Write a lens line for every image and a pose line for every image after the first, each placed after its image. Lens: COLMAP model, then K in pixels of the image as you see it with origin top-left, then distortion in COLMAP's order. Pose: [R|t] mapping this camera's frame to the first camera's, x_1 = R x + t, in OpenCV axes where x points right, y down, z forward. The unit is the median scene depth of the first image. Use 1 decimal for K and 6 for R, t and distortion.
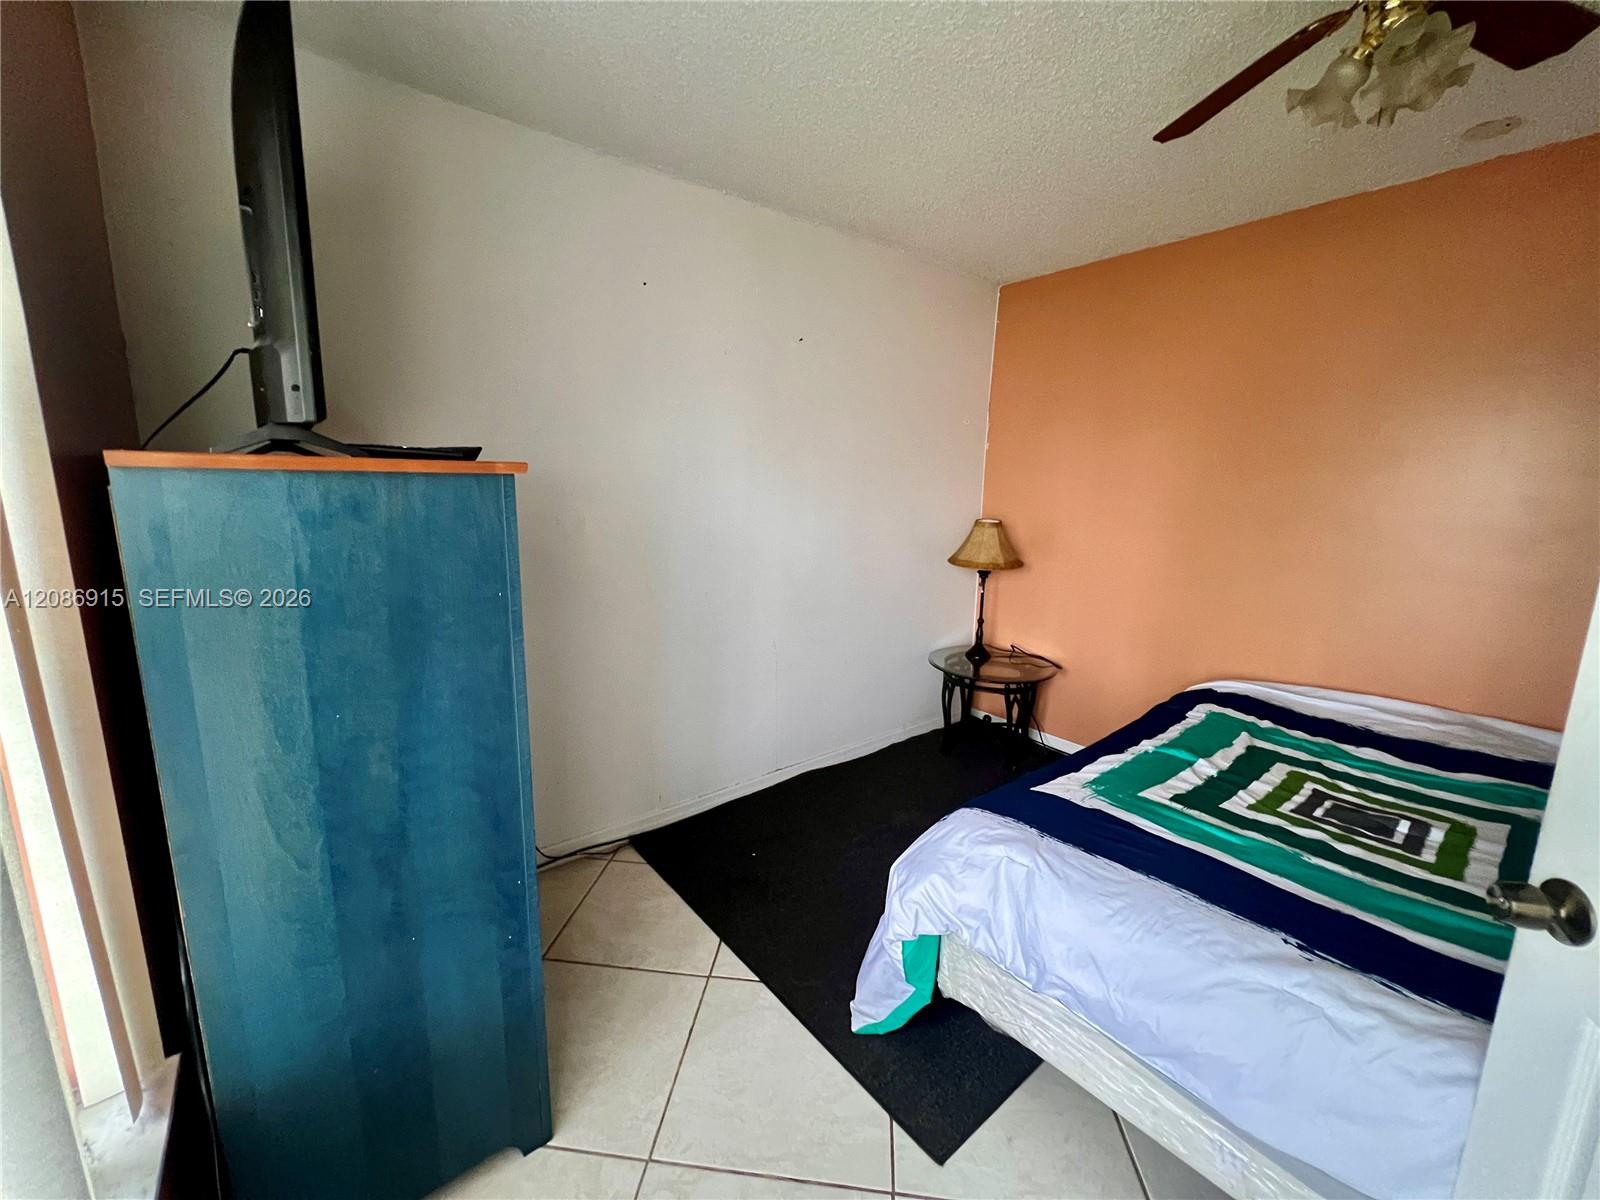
lens RADIAL K [[644.5, 0, 800.0], [0, 644.5, 600.0], [0, 0, 1]] dist [0.000535, 0.000258]
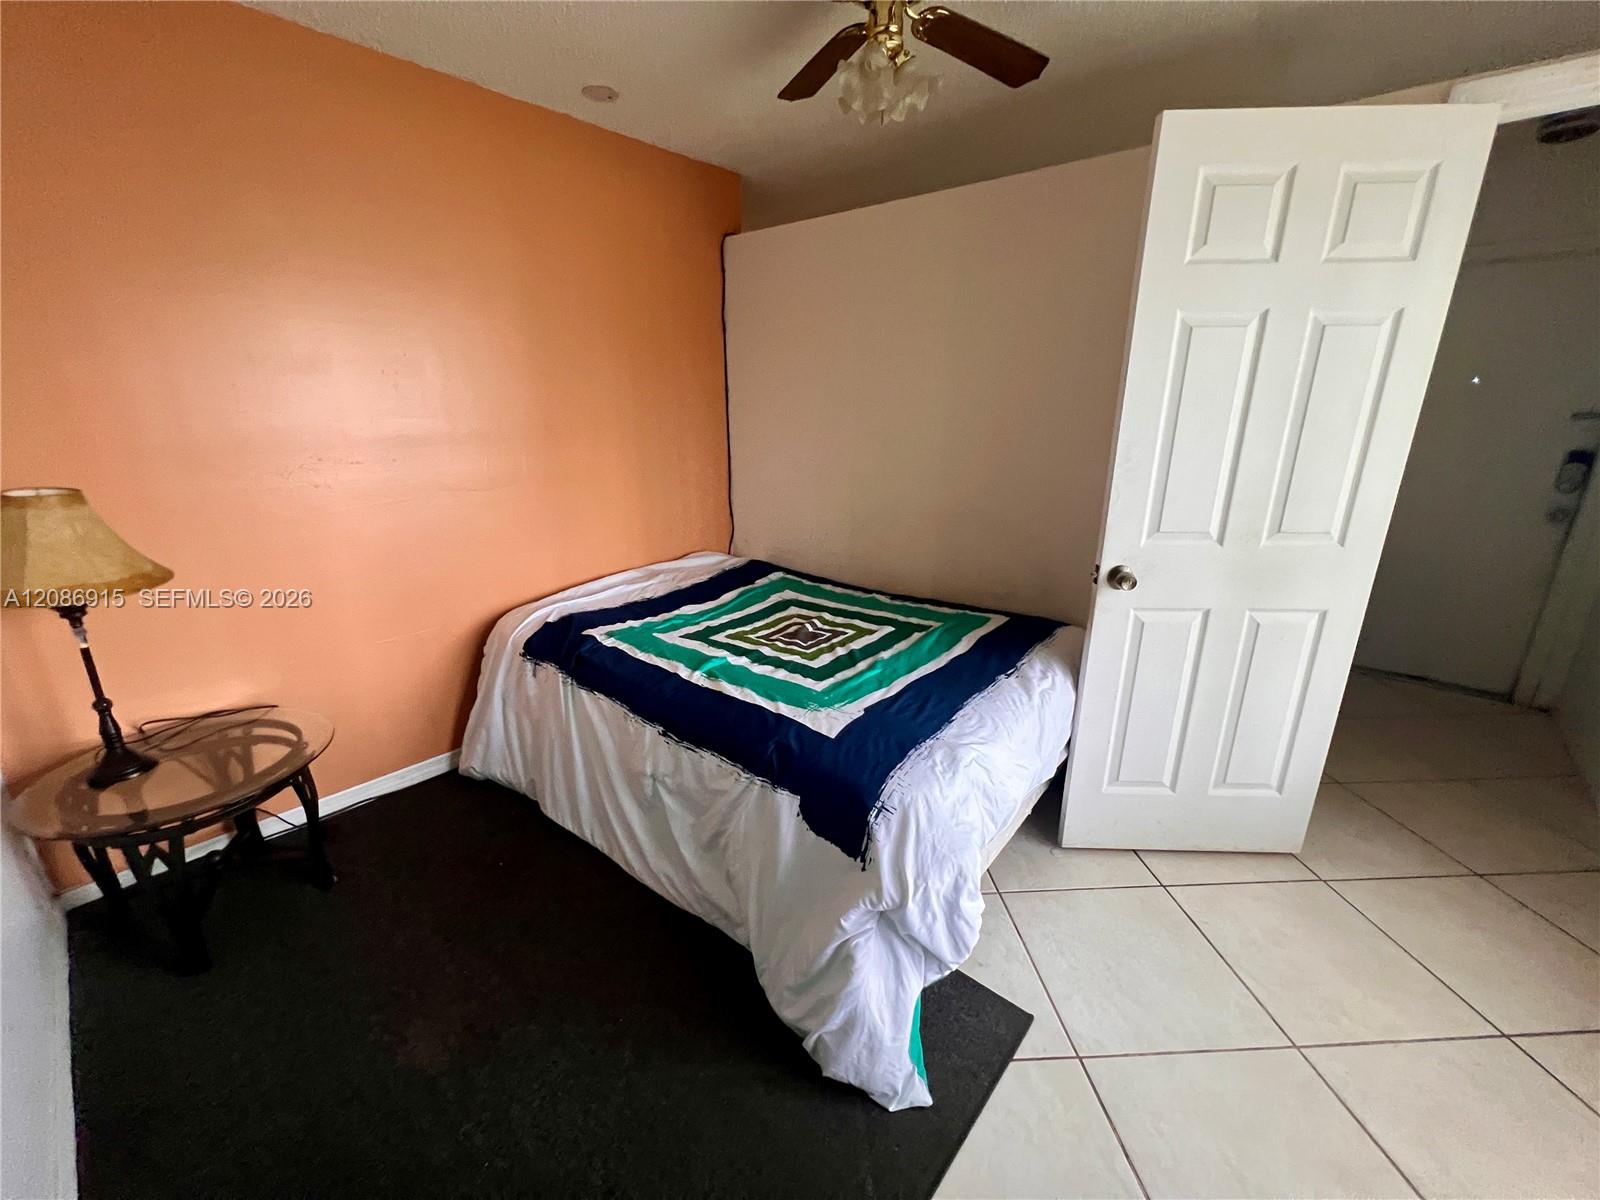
lens RADIAL K [[644.5, 0, 800.0], [0, 644.5, 600.0], [0, 0, 1]] dist [0.000535, 0.000258]
pose [[-0.148227, -0.312296, 0.938350, -0.407439], [0.185375, 0.923239, 0.336550, -0.194962], [-0.971424, 0.223832, -0.078957, 0.962713]]
